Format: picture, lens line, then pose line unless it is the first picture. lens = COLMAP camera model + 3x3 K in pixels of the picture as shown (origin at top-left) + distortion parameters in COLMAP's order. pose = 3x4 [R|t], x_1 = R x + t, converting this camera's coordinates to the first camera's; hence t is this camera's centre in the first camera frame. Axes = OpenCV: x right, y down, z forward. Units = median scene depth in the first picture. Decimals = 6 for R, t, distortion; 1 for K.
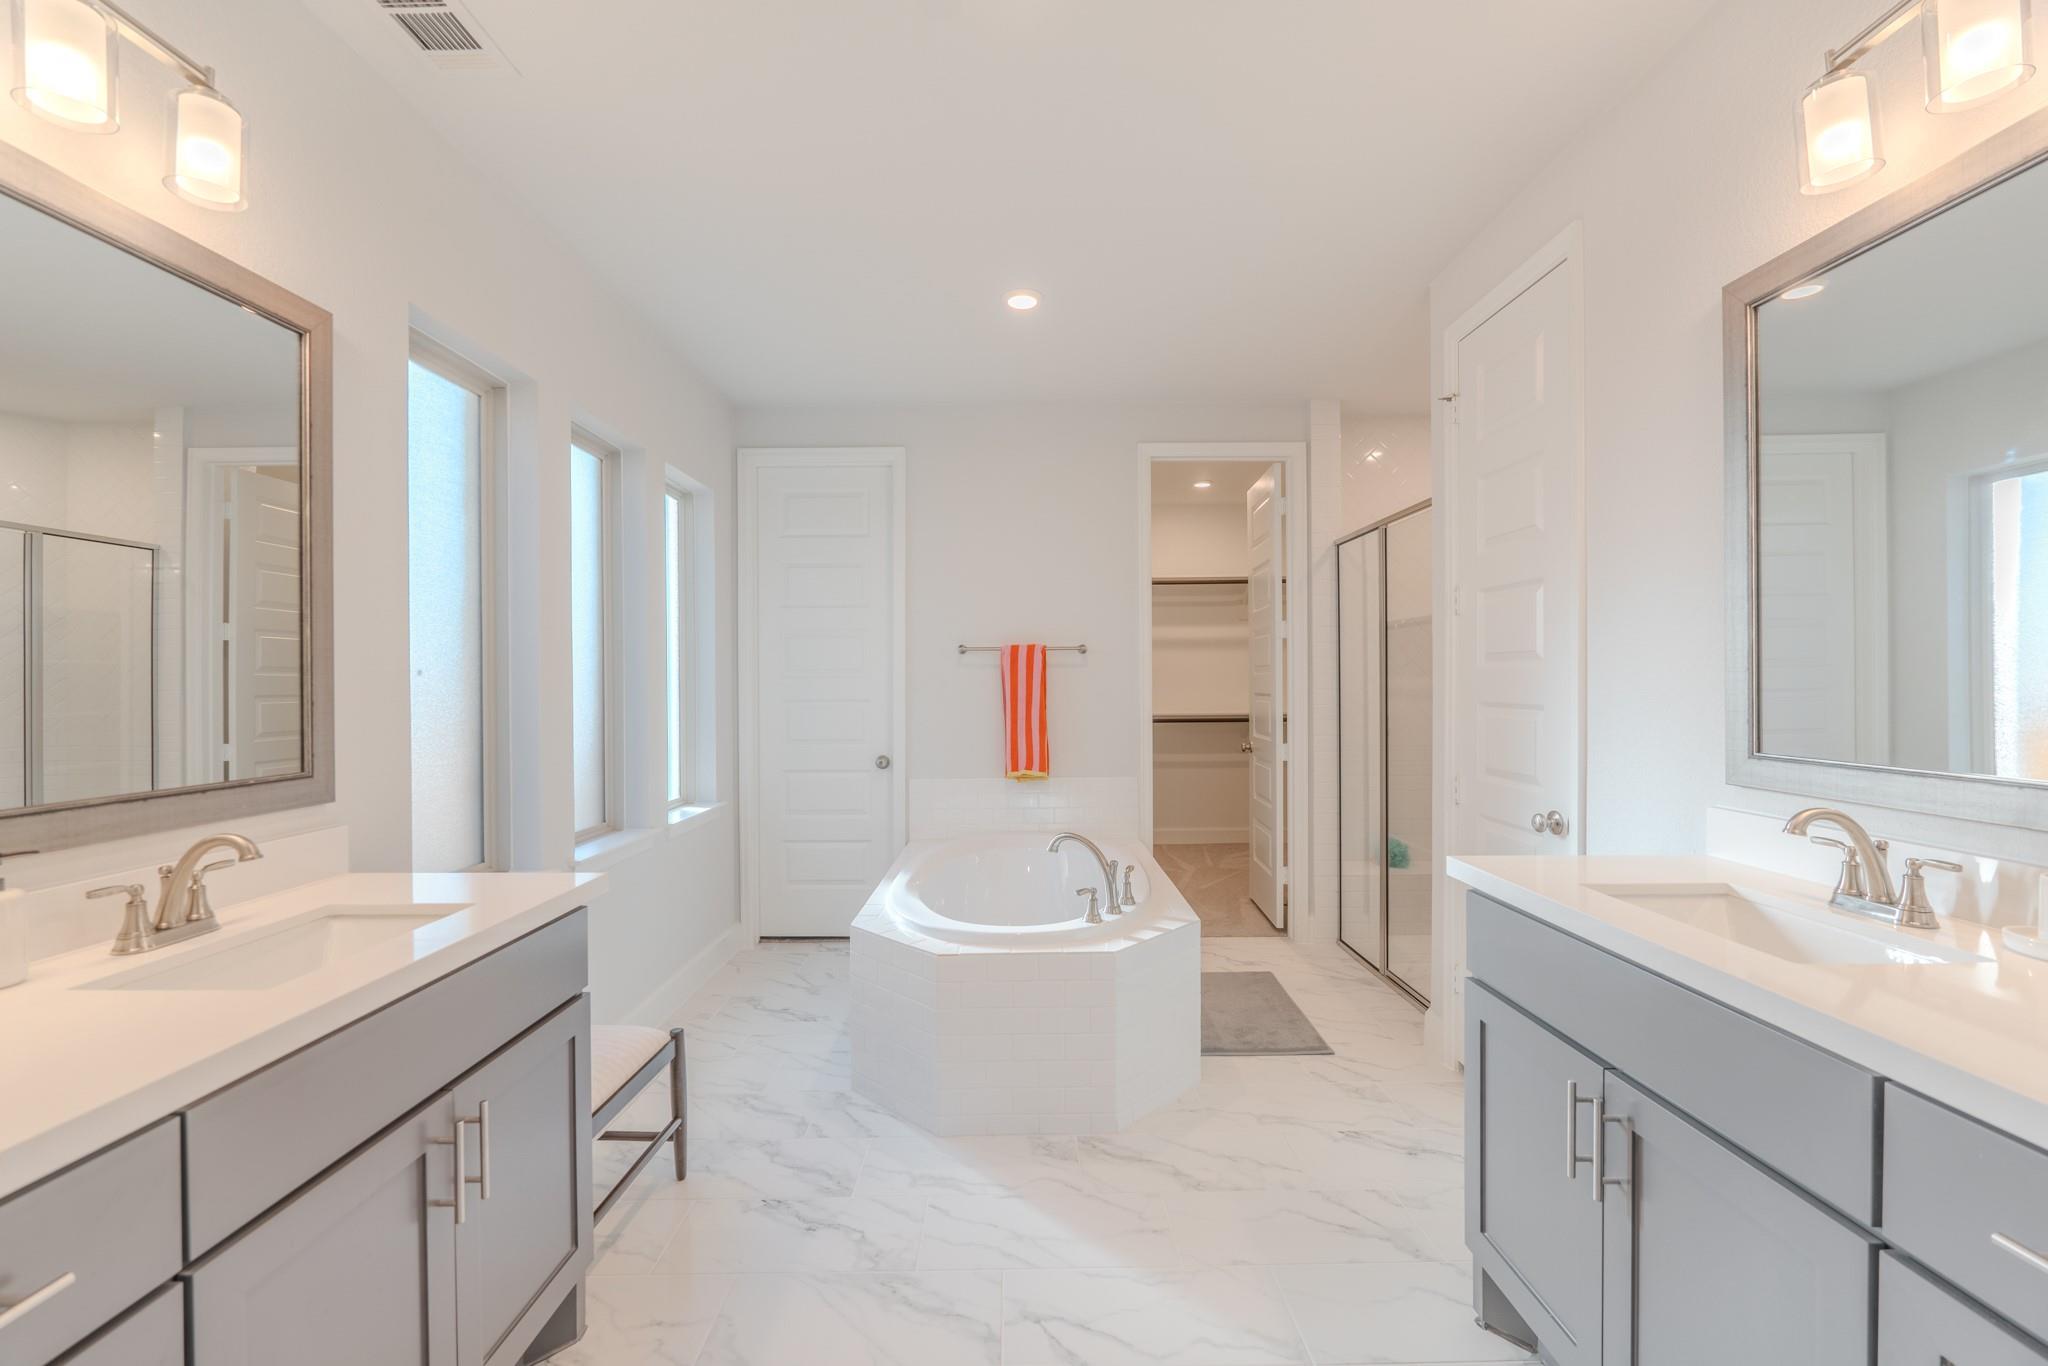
lens RADIAL K [[892.3, 0, 1017.2], [0, 892.3, 687.8], [0, 0, 1]] dist [-0.008265, 0.001153]
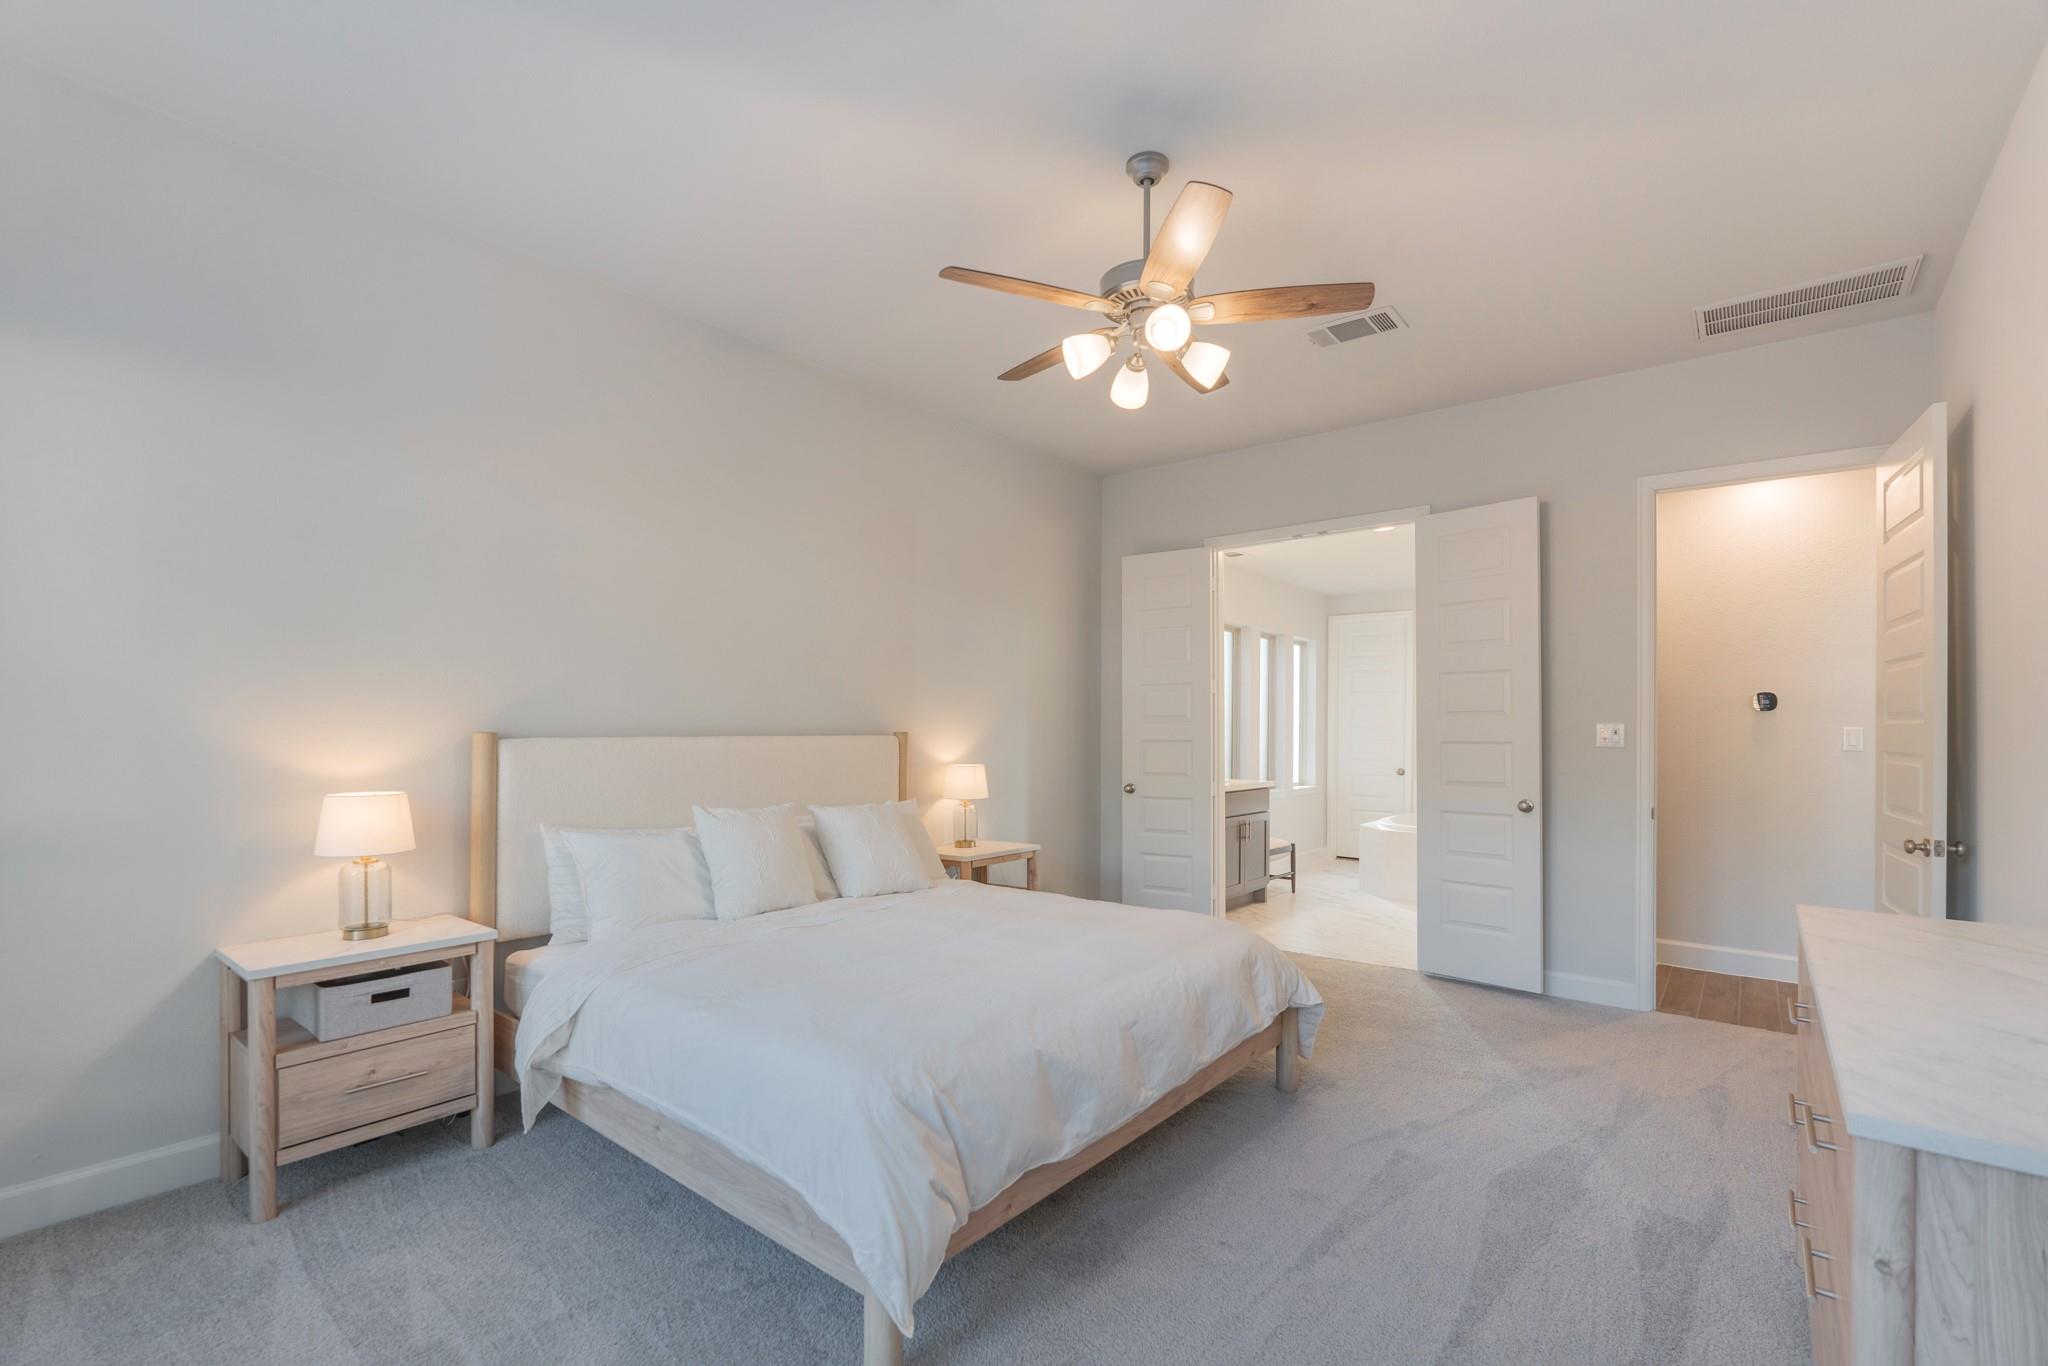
lens RADIAL K [[892.3, 0, 1017.2], [0, 892.3, 687.8], [0, 0, 1]] dist [-0.008265, 0.001153]
pose [[0.776697, -0.005553, -0.629850, 0.467337], [-0.029418, 0.998550, -0.045080, 0.012556], [0.629187, 0.053543, 0.775408, -1.148303]]
